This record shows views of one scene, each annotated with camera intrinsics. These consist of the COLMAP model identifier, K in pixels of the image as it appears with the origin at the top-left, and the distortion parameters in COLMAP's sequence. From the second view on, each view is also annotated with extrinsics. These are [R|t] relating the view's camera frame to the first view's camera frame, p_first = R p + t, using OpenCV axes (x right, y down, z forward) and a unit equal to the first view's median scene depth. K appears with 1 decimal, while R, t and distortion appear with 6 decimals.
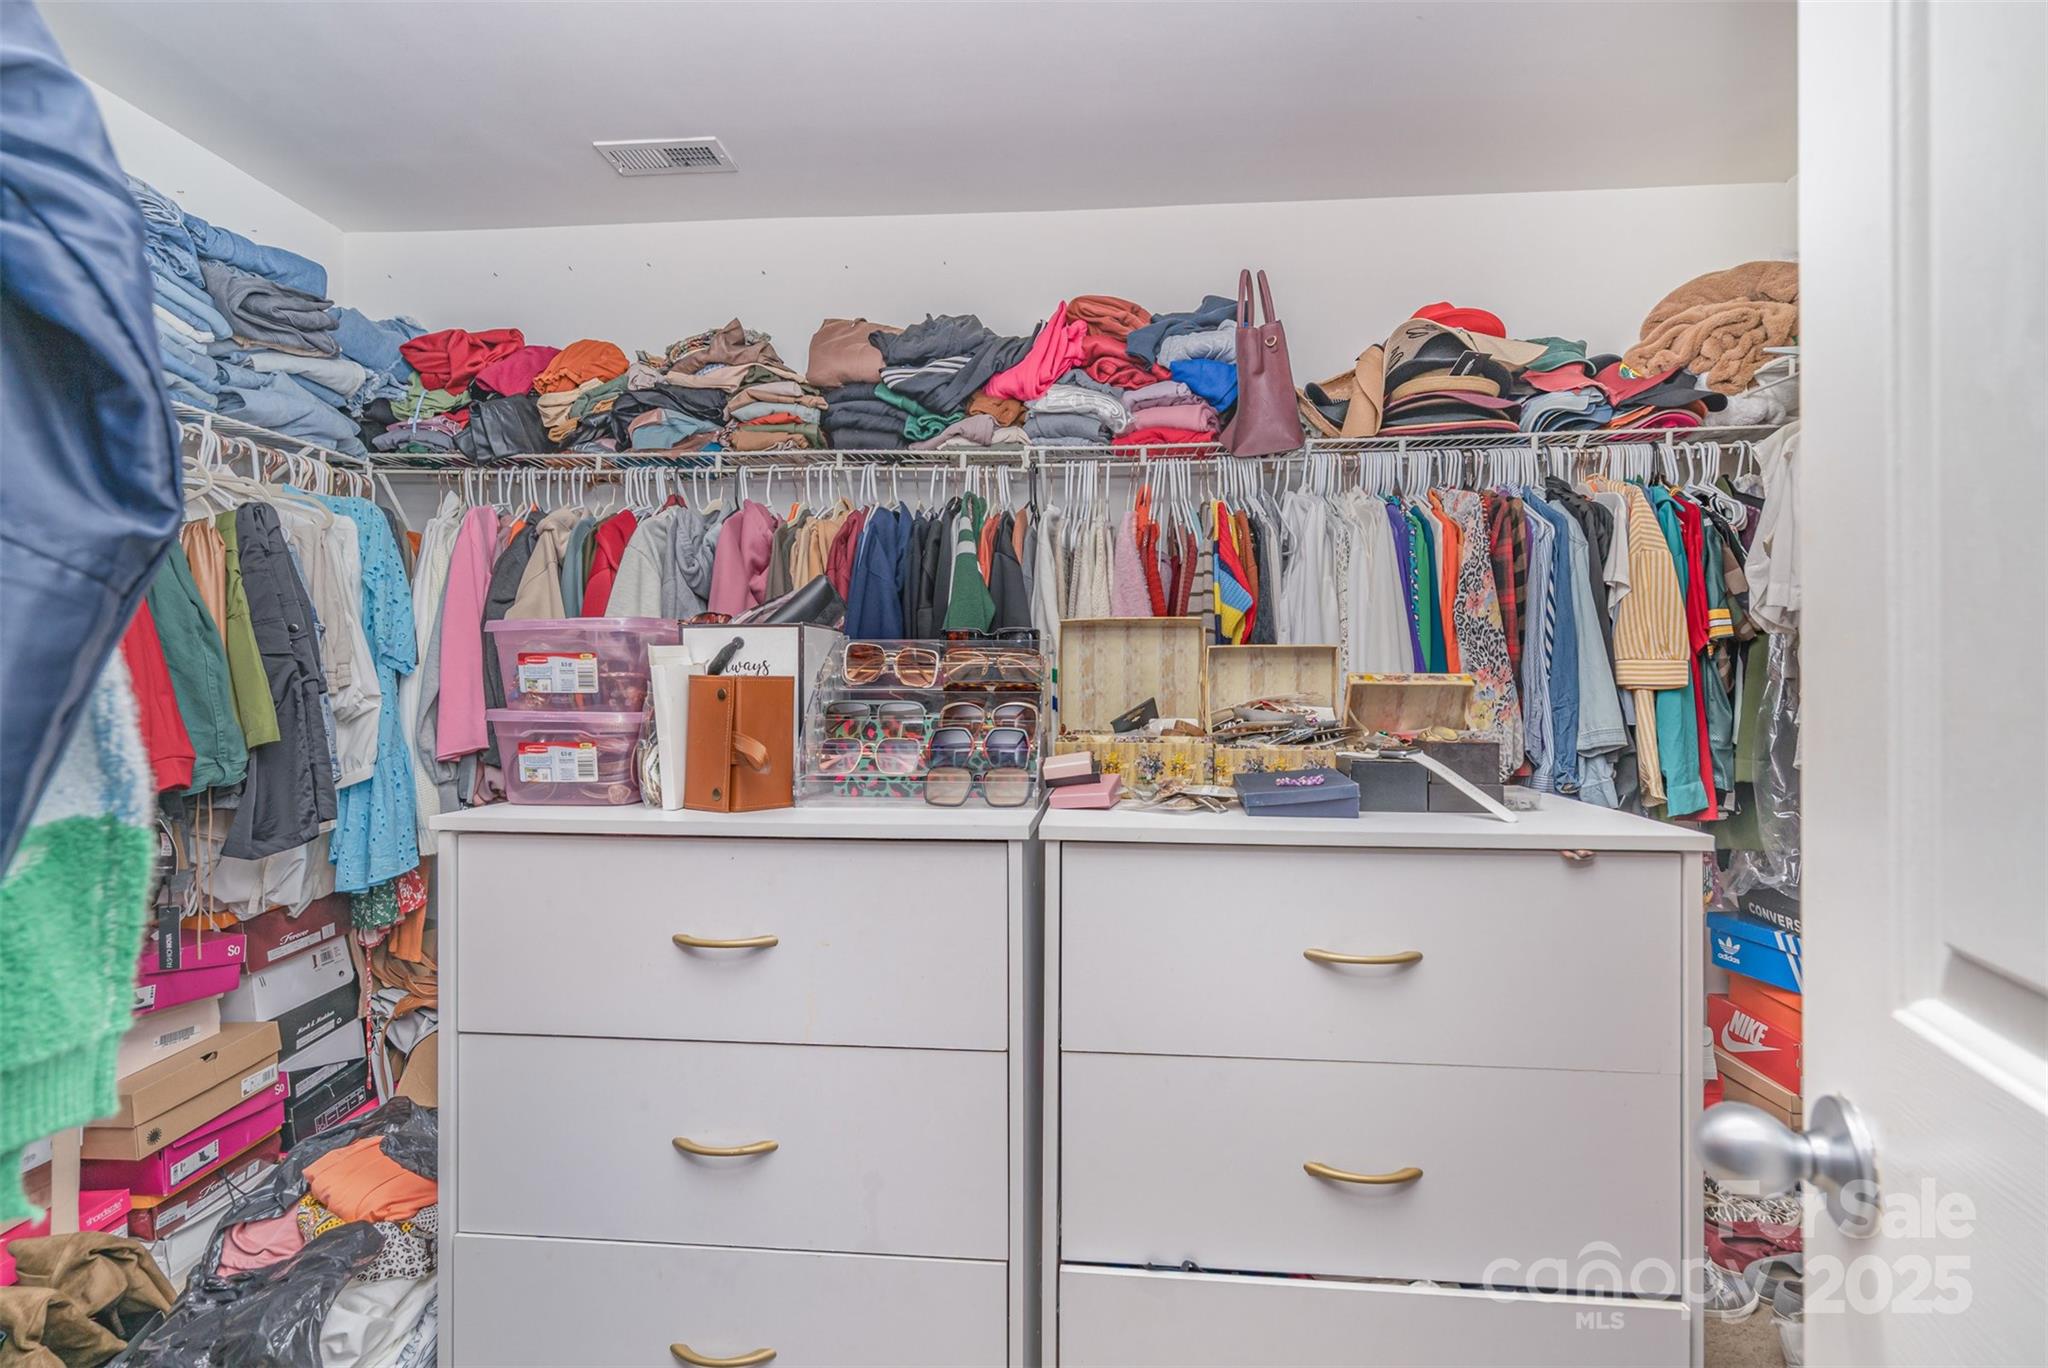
lens RADIAL K [[1019.5, 0, 1024.1], [0, 1019.5, 681.2], [0, 0, 1]] dist [-0.001035, 0.001510]
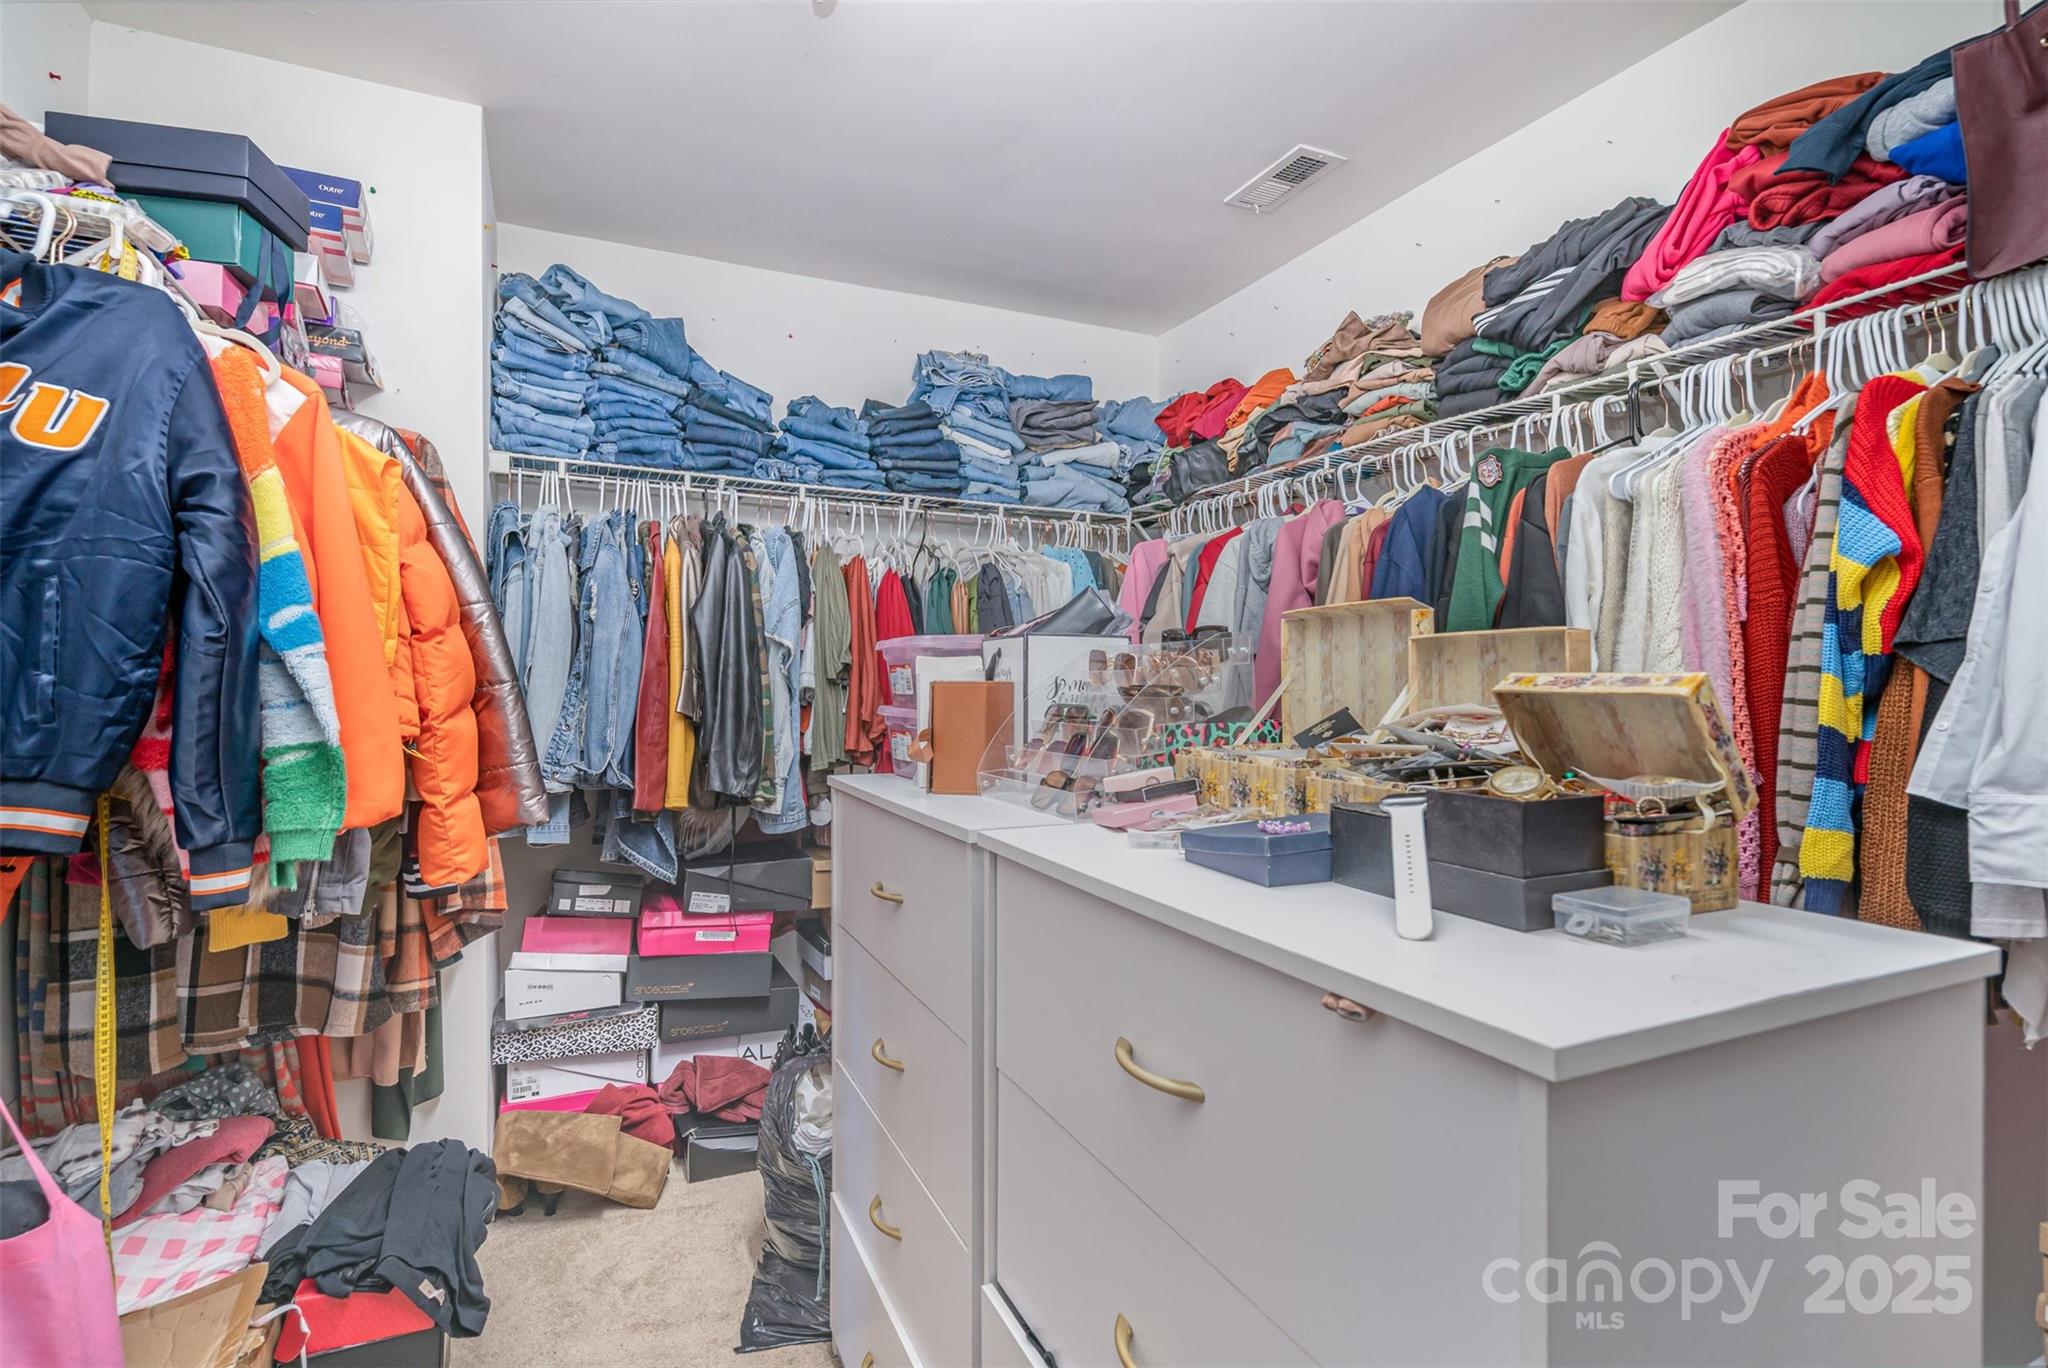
lens RADIAL K [[1019.5, 0, 1026.1], [0, 1019.5, 683.6], [0, 0, 1]] dist [-0.001035, 0.001510]
pose [[0.466289, 0.000153, -0.884632, 0.438972], [0.000038, 1.000000, 0.000193, -0.001057], [0.884632, -0.000124, 0.466289, 0.276379]]
